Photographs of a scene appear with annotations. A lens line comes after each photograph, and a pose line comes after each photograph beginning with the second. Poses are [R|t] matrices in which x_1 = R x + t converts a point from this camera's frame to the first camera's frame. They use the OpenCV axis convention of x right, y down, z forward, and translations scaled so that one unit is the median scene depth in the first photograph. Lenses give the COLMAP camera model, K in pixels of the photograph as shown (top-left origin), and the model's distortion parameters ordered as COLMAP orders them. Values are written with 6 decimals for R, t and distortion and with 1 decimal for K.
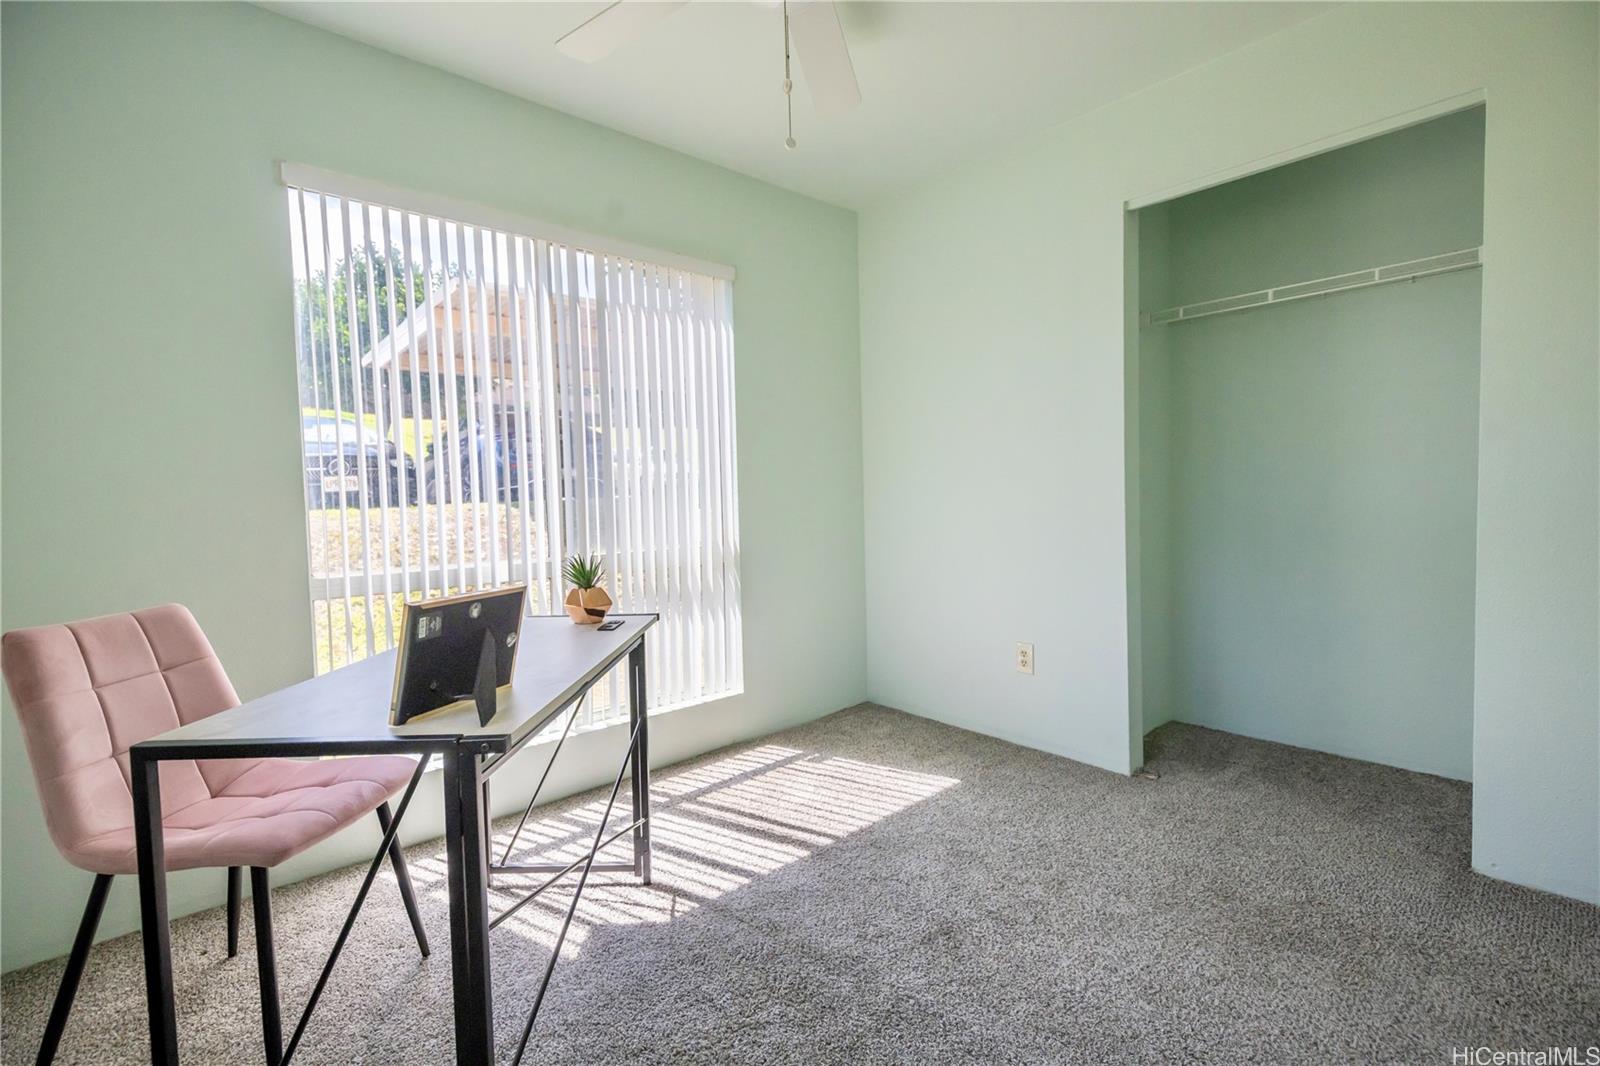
lens RADIAL K [[715.4, 0, 812.4], [0, 715.4, 529.1], [0, 0, 1]] dist [0.009012, -0.000282]
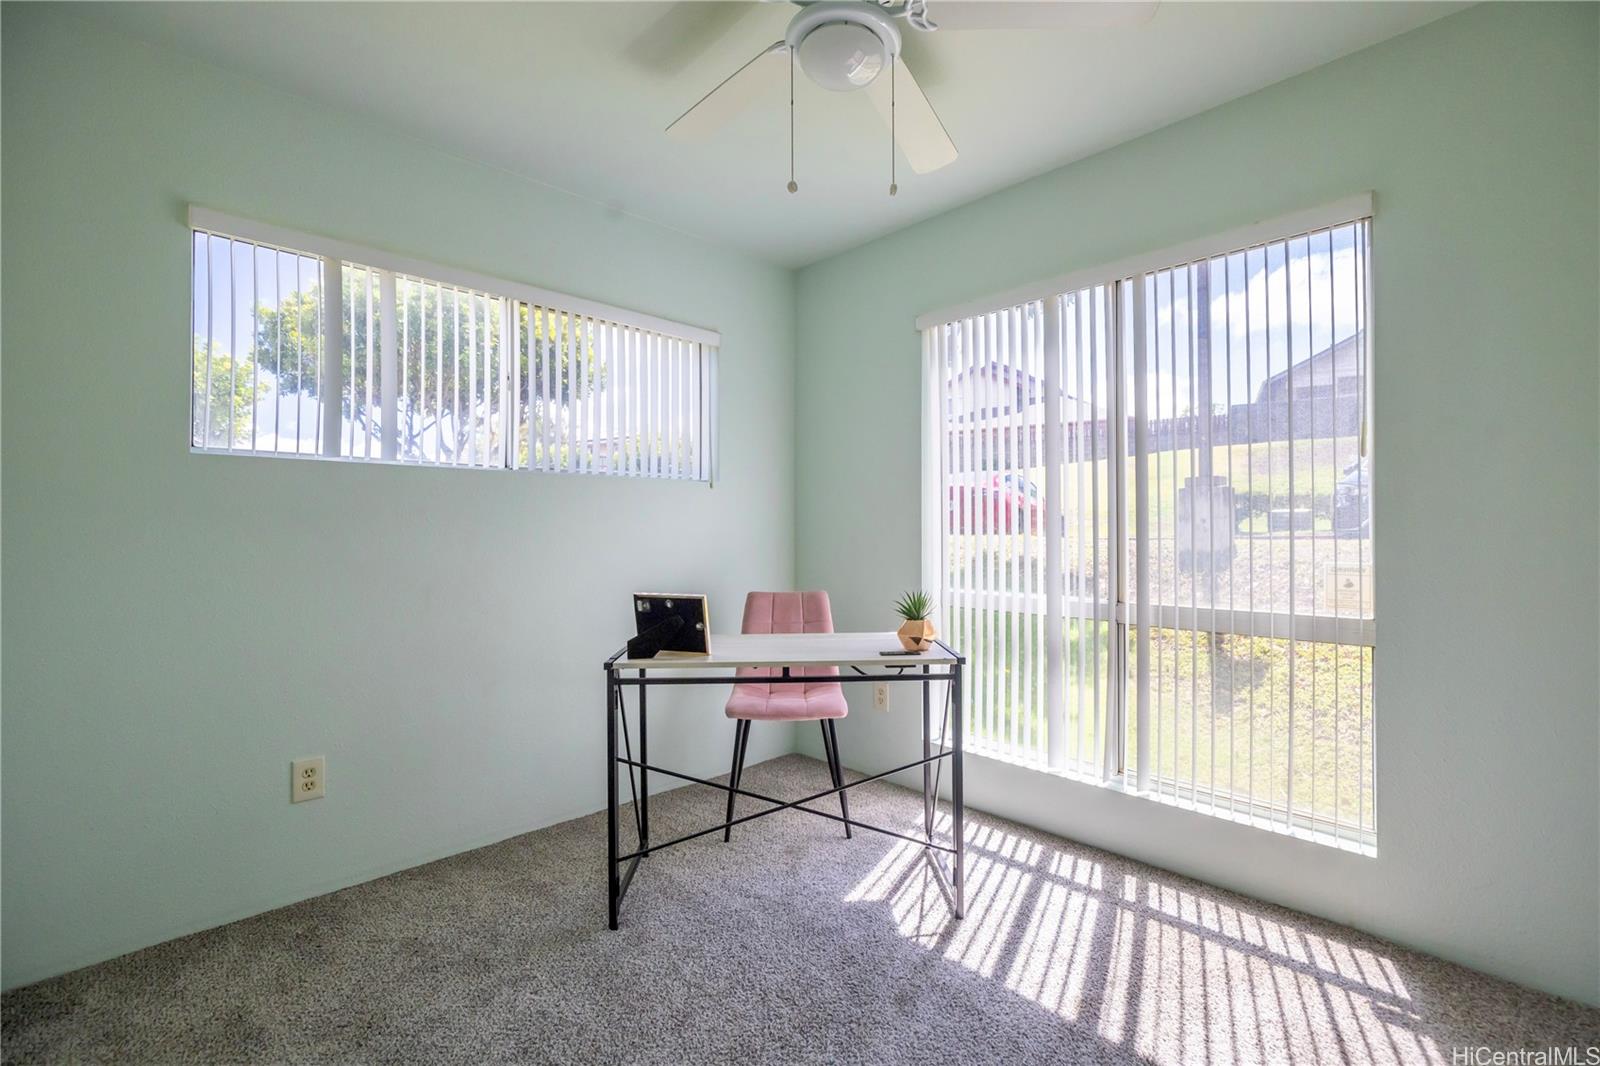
lens RADIAL K [[715.4, 0, 812.4], [0, 715.4, 529.1], [0, 0, 1]] dist [0.009012, -0.000282]
pose [[0.037155, 0.015169, -0.999194, 0.619902], [-0.046021, 0.998850, 0.013452, -0.054644], [0.998249, 0.045484, 0.037811, 0.568010]]
